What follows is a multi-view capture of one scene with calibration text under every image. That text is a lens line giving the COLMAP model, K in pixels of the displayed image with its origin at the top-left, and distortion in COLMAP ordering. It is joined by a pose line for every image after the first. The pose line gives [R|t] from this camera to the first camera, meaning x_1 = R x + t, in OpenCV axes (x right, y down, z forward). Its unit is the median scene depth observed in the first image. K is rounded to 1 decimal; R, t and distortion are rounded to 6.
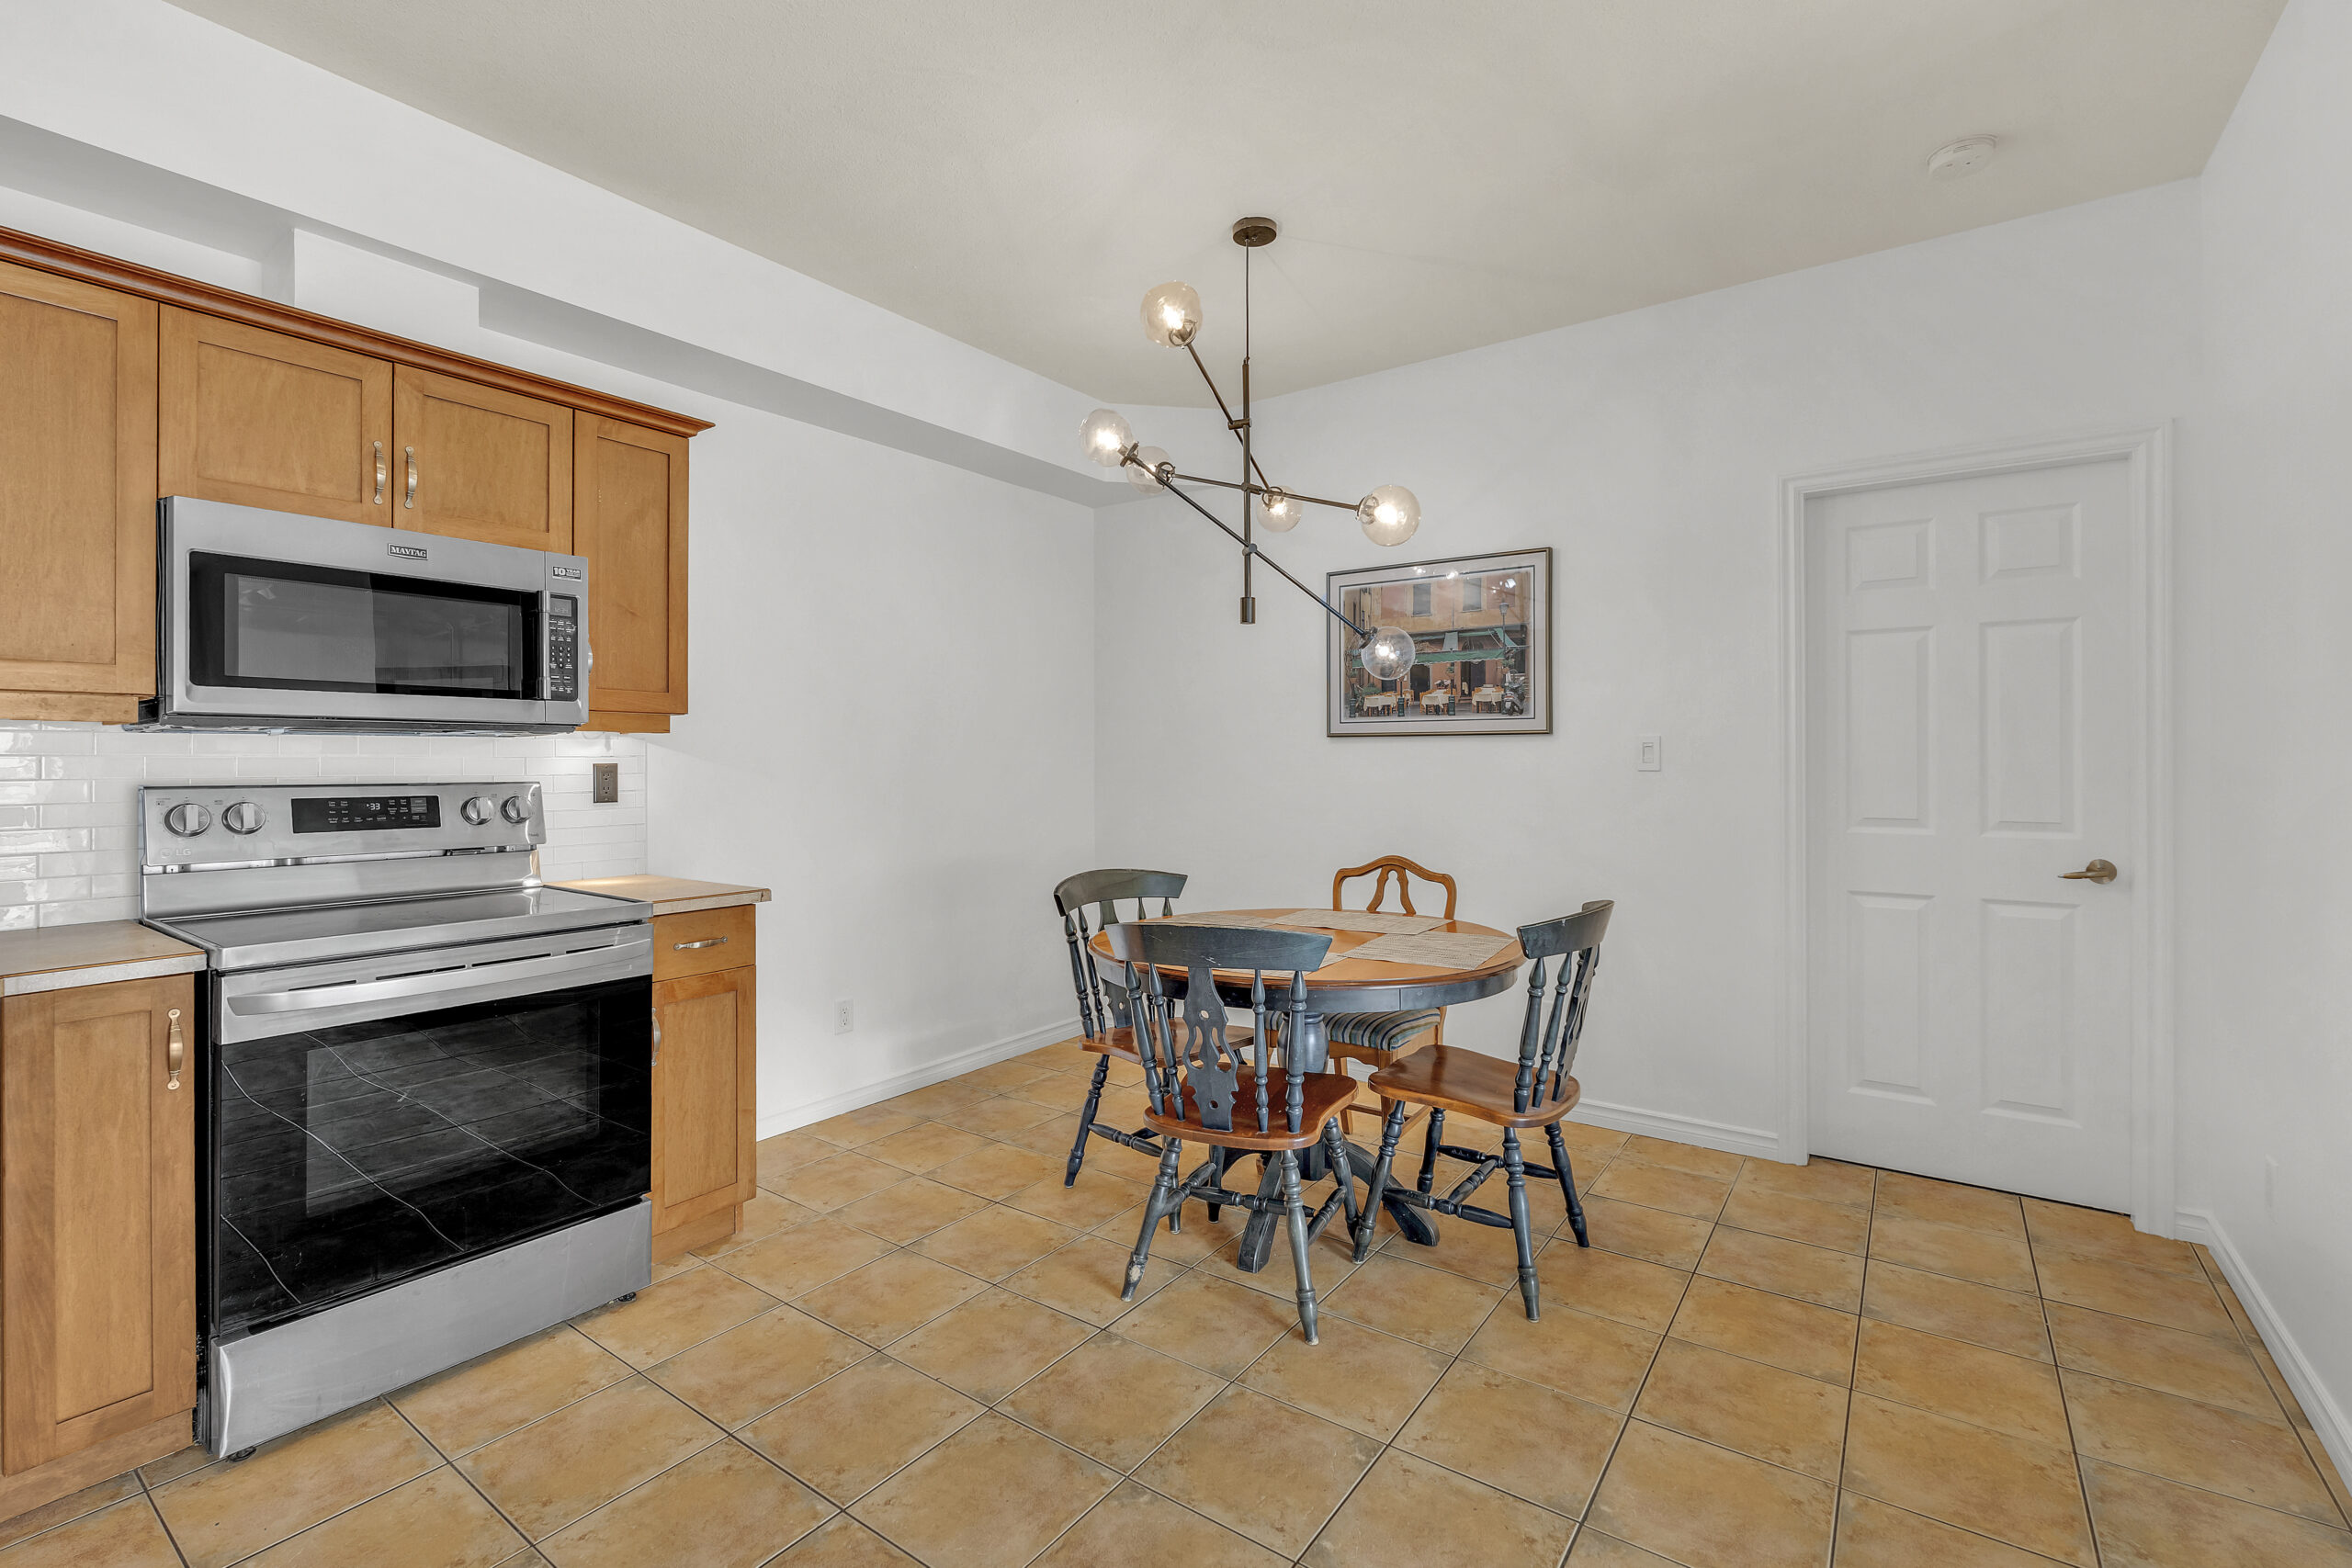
lens RADIAL K [[1057.0, 0, 1174.5], [0, 1057.0, 749.5], [0, 0, 1]] dist [0.013414, -0.000037]
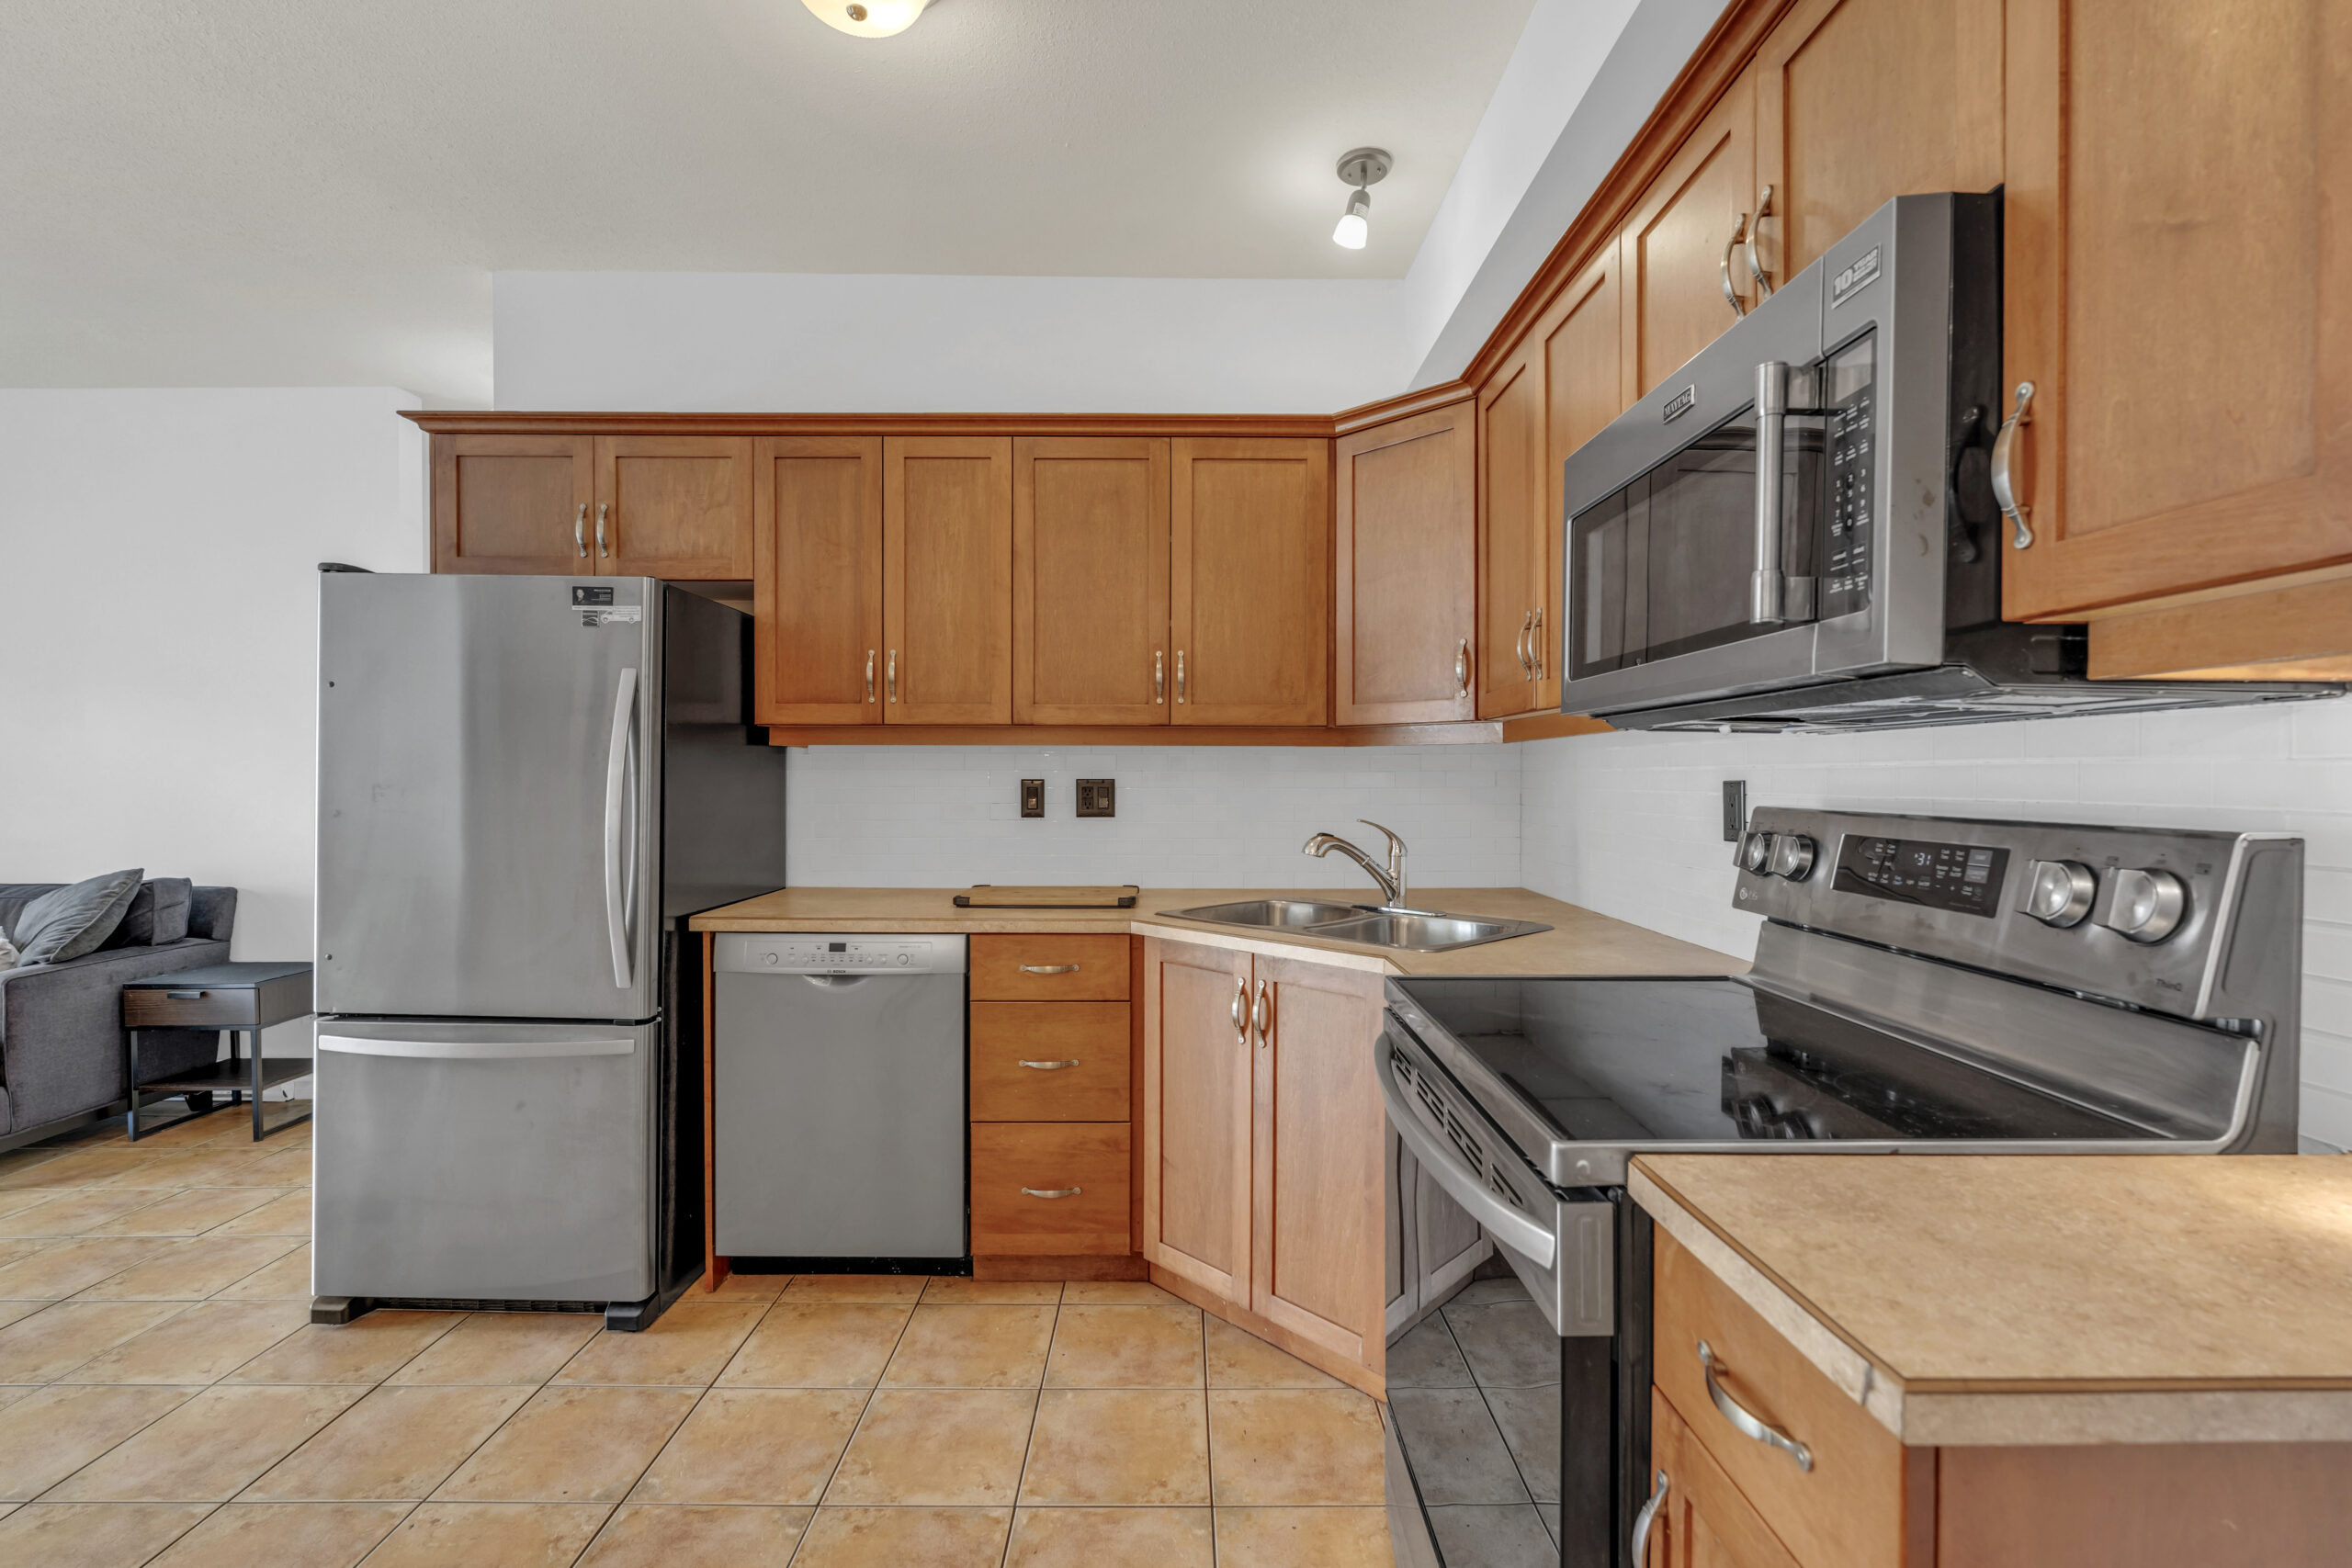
lens RADIAL K [[1025.4, 0, 1179.7], [0, 1025.4, 782.6], [0, 0, 1]] dist [-0.003015, -0.000136]
pose [[-0.804863, 0.003984, -0.593447, -0.158397], [0.007537, 0.999965, -0.003509, 0.014627], [0.593413, -0.007297, -0.804865, 1.144673]]
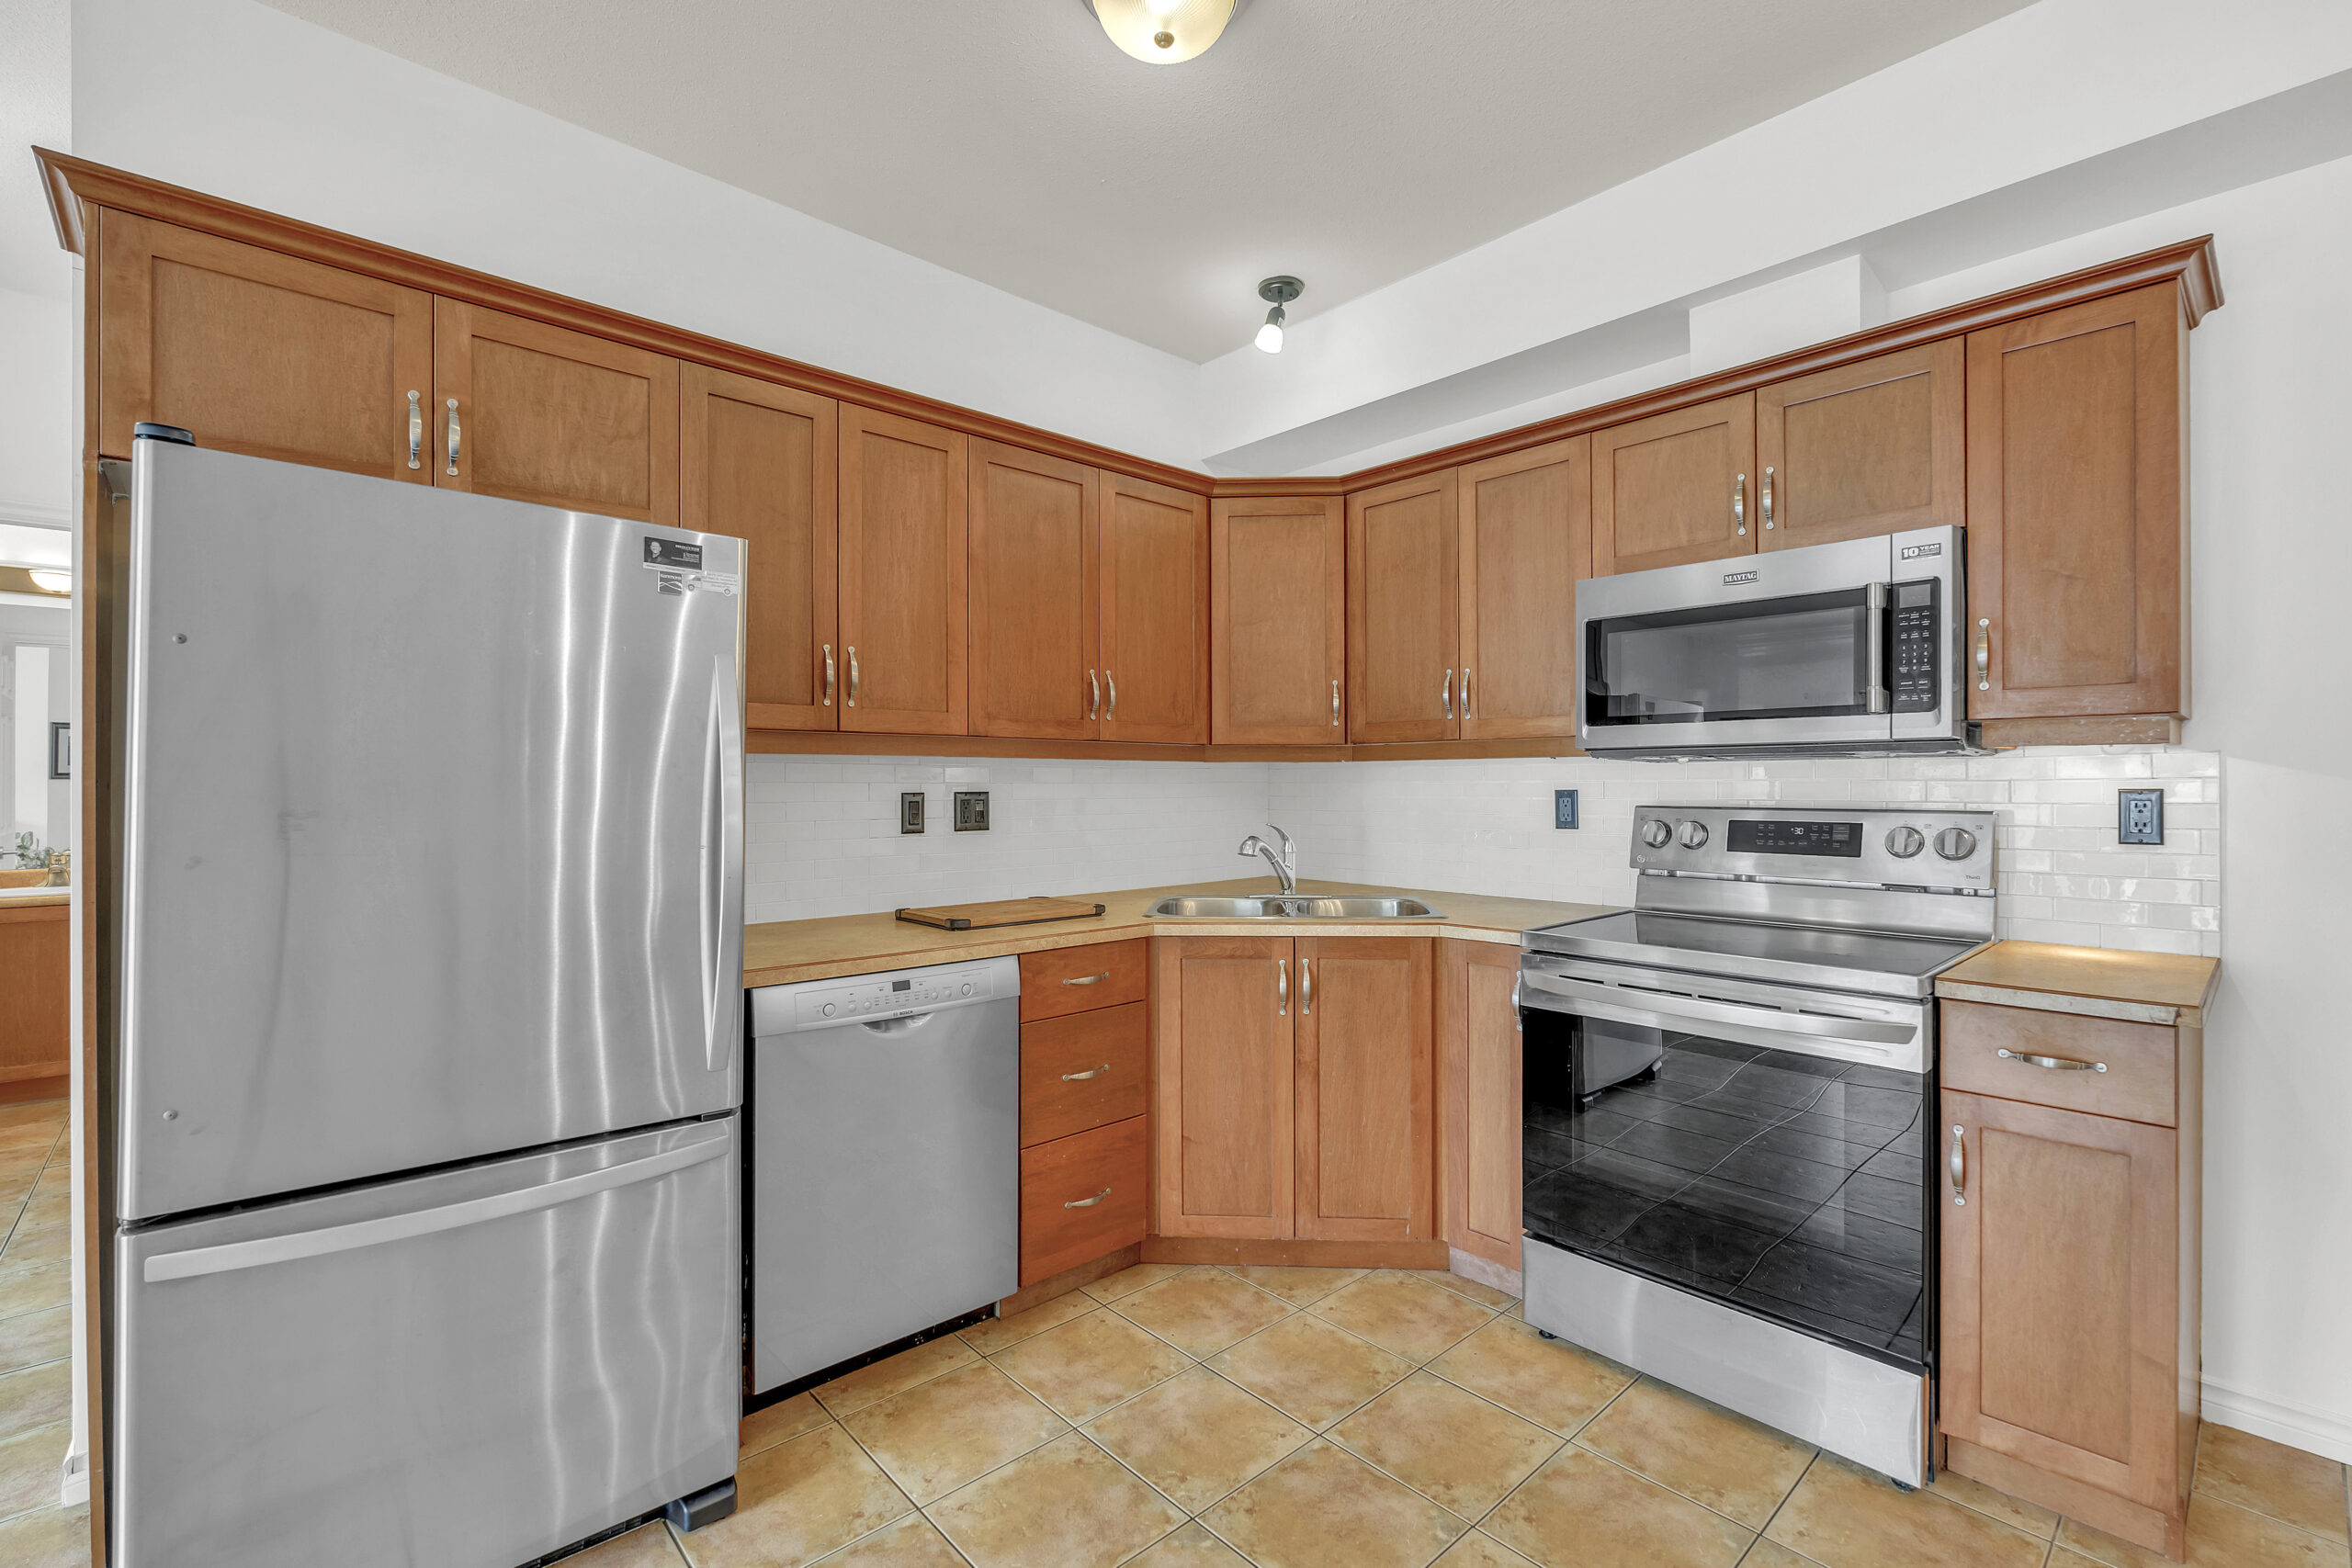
lens RADIAL K [[1025.4, 0, 1179.7], [0, 1025.4, 782.6], [0, 0, 1]] dist [-0.003015, -0.000136]
pose [[-0.195795, 0.001279, -0.980644, 0.293685], [0.014991, 0.999886, -0.001690, 0.000807], [0.980530, -0.015032, -0.195792, 0.597946]]
